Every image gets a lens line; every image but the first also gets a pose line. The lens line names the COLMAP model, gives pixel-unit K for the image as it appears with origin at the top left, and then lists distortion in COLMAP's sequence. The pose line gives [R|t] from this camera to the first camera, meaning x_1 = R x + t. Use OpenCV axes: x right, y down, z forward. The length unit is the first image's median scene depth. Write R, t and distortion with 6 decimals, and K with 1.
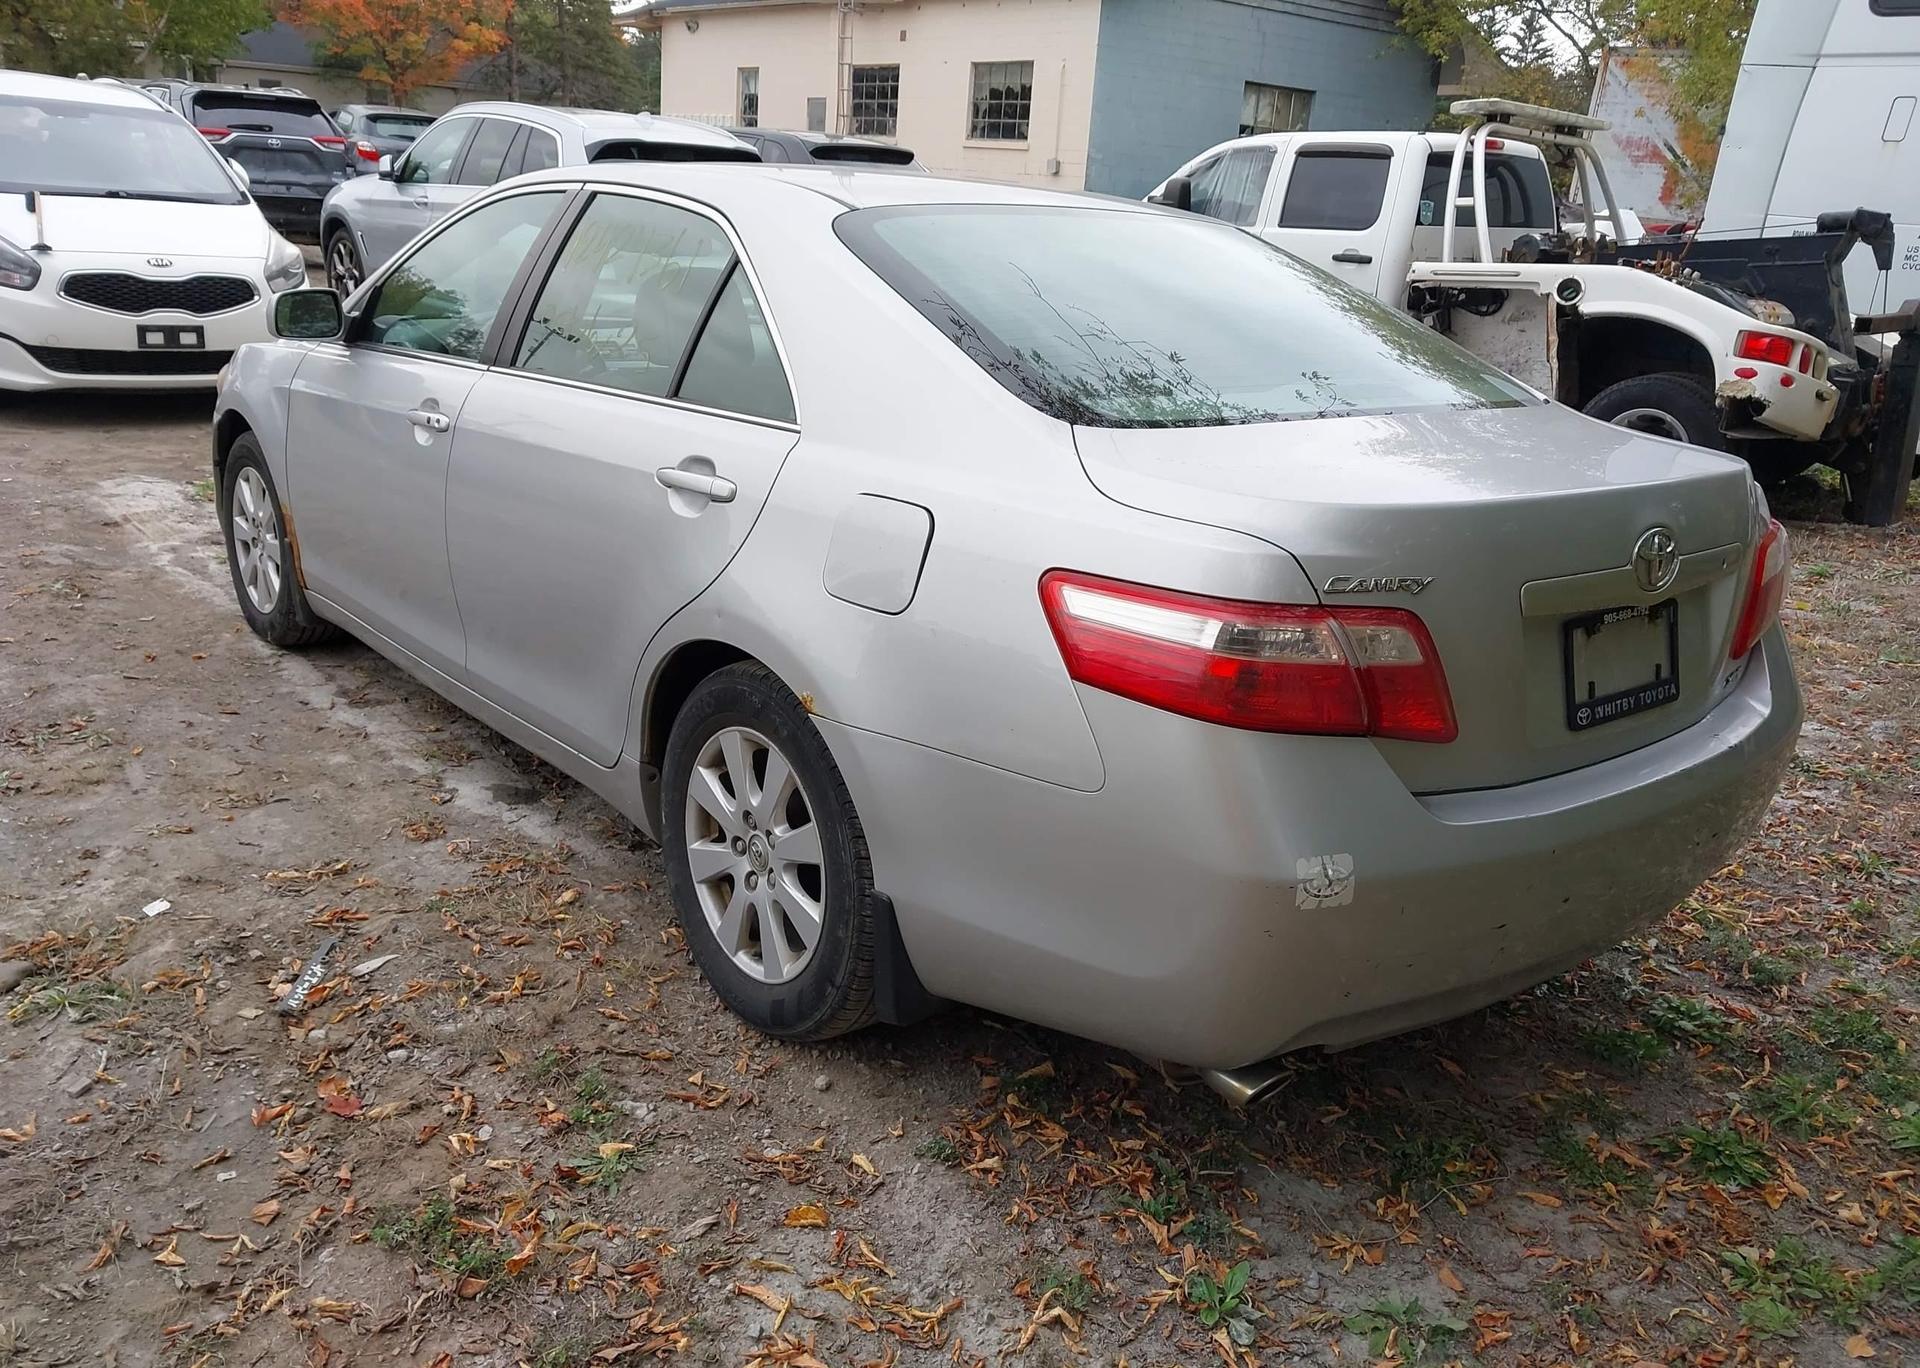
lens RADIAL K [[1577.1, 0, 968.1], [0, 1577.1, 669.2], [0, 0, 1]] dist [0.016948, -0.016186]
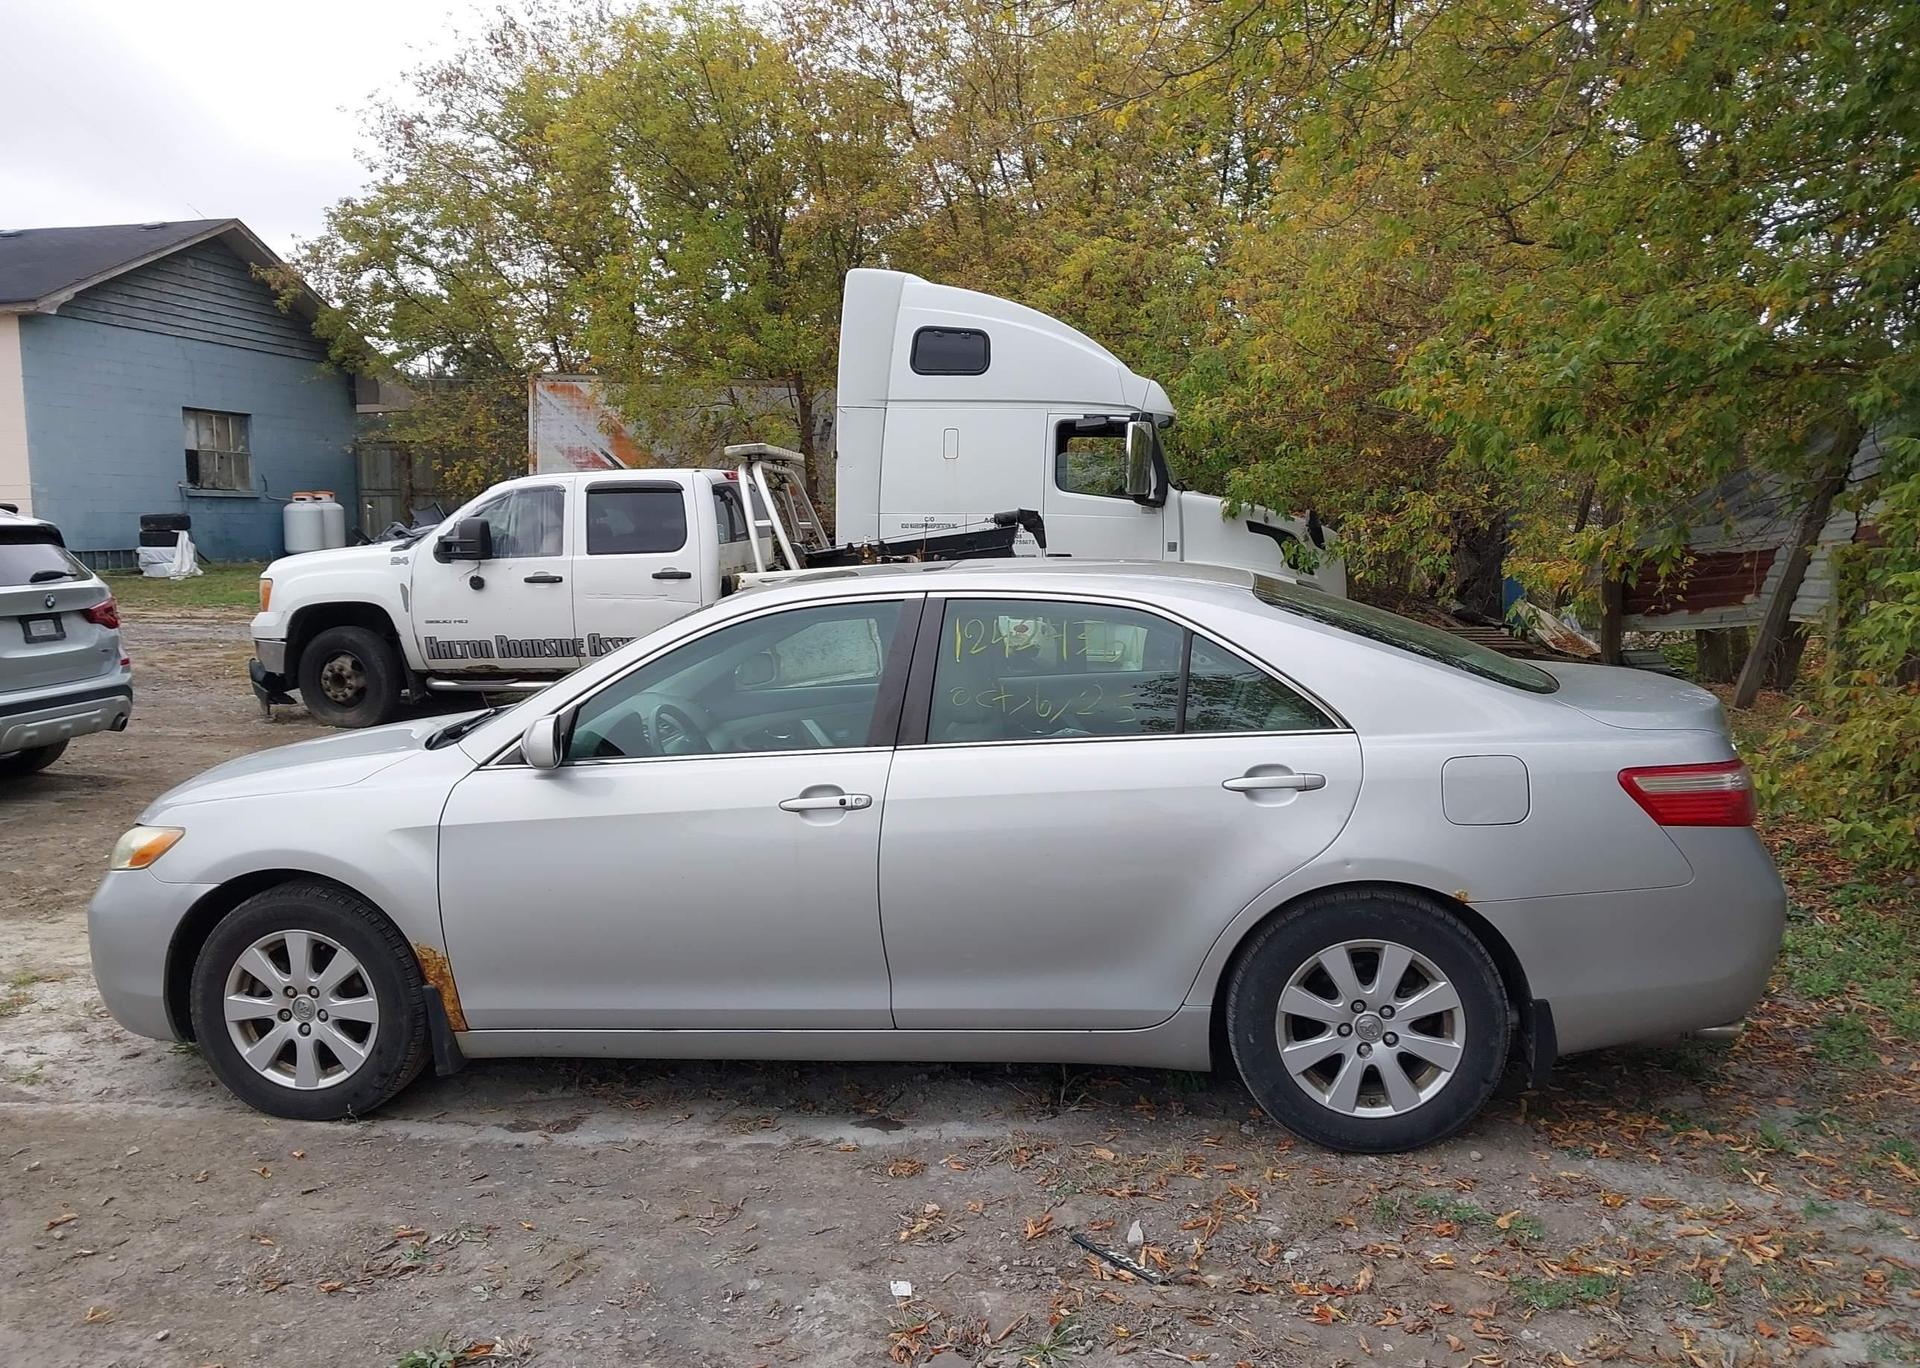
lens RADIAL K [[1577.1, 0, 918.8], [0, 1577.1, 660.6], [0, 0, 1]] dist [0.016948, -0.016186]
pose [[0.714398, -0.136803, 0.686236, -1.096210], [0.255276, 0.964066, -0.073562, -0.163714], [-0.651513, 0.227732, 0.723649, 0.117780]]
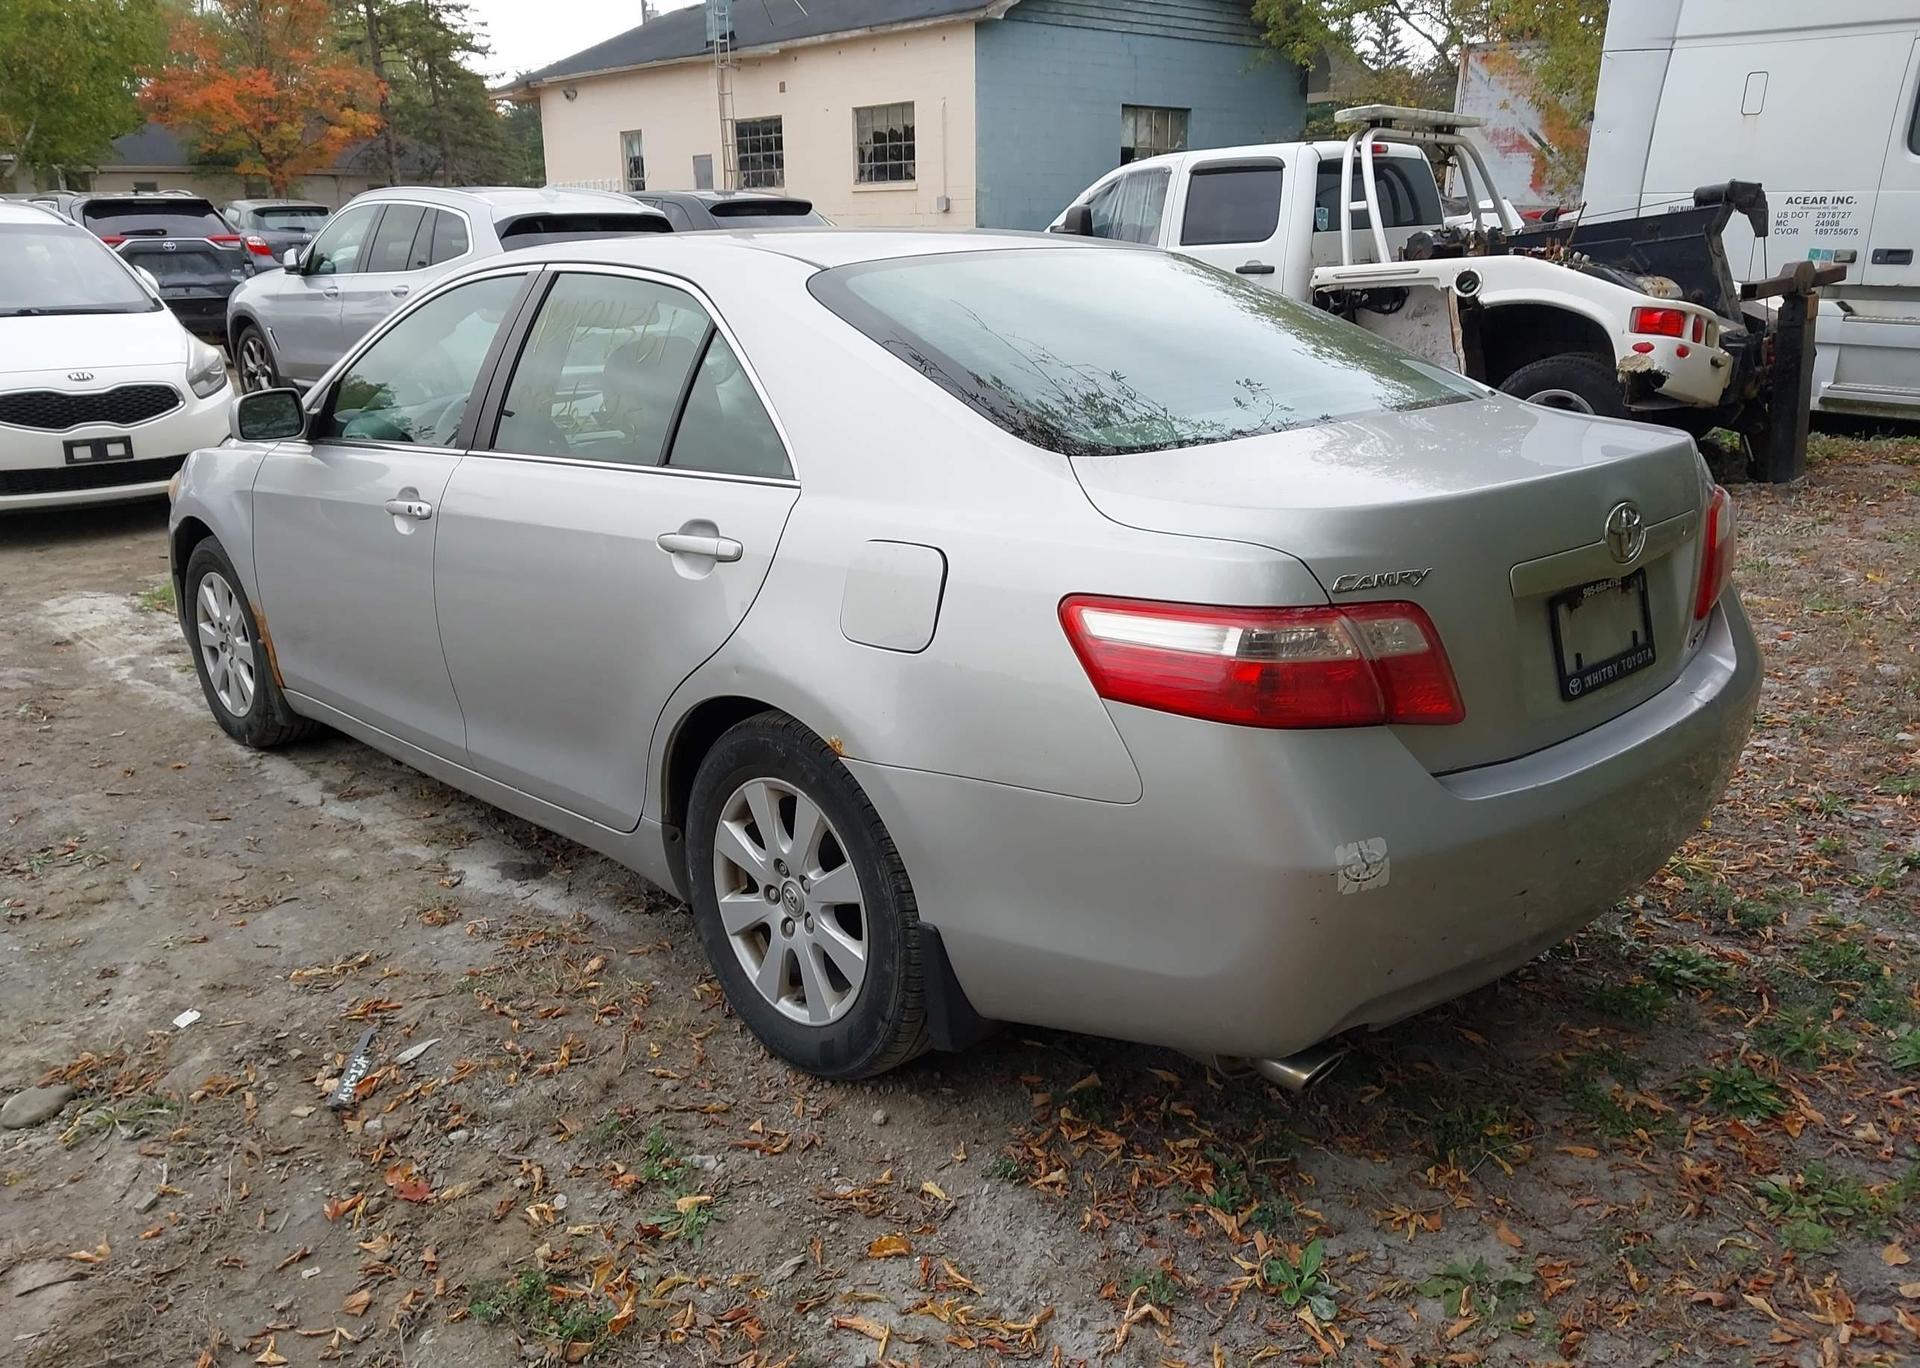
lens RADIAL K [[1577.1, 0, 967.4], [0, 1577.1, 675.0], [0, 0, 1]] dist [0.016948, -0.016186]
pose [[0.994090, -0.097340, 0.048057, -0.044267], [0.098209, 0.995037, -0.016045, -0.000524], [-0.046257, 0.020670, 0.998716, -0.022457]]
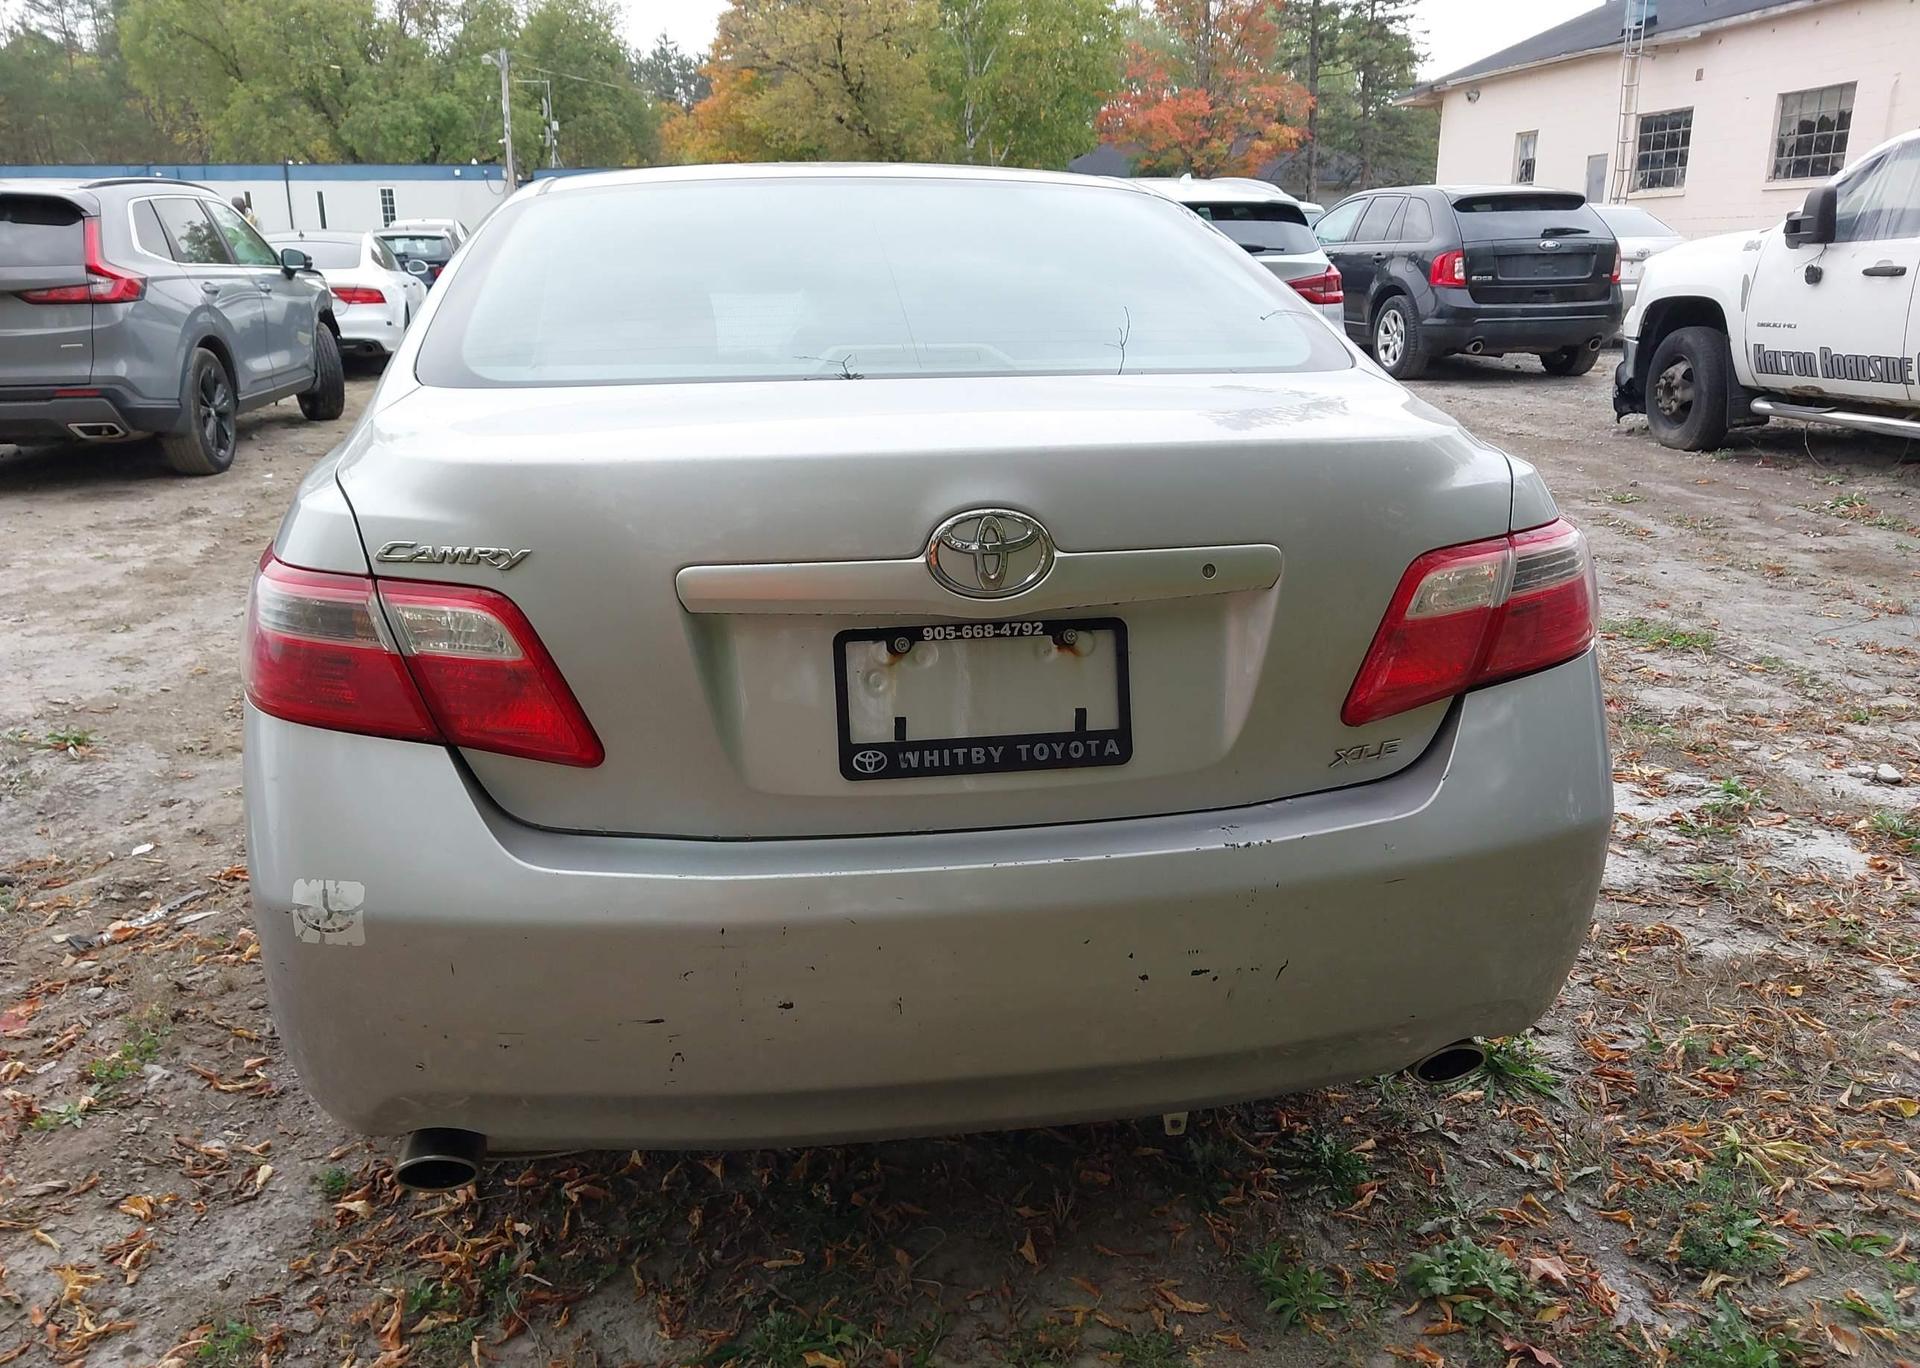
lens RADIAL K [[1577.1, 0, 1020.4], [0, 1577.1, 685.6], [0, 0, 1]] dist [0.016948, -0.016186]
pose [[0.854800, 0.061090, -0.515349, 0.577123], [-0.087022, 0.995859, -0.026292, 0.005328], [0.511609, 0.067321, 0.856577, 0.292669]]
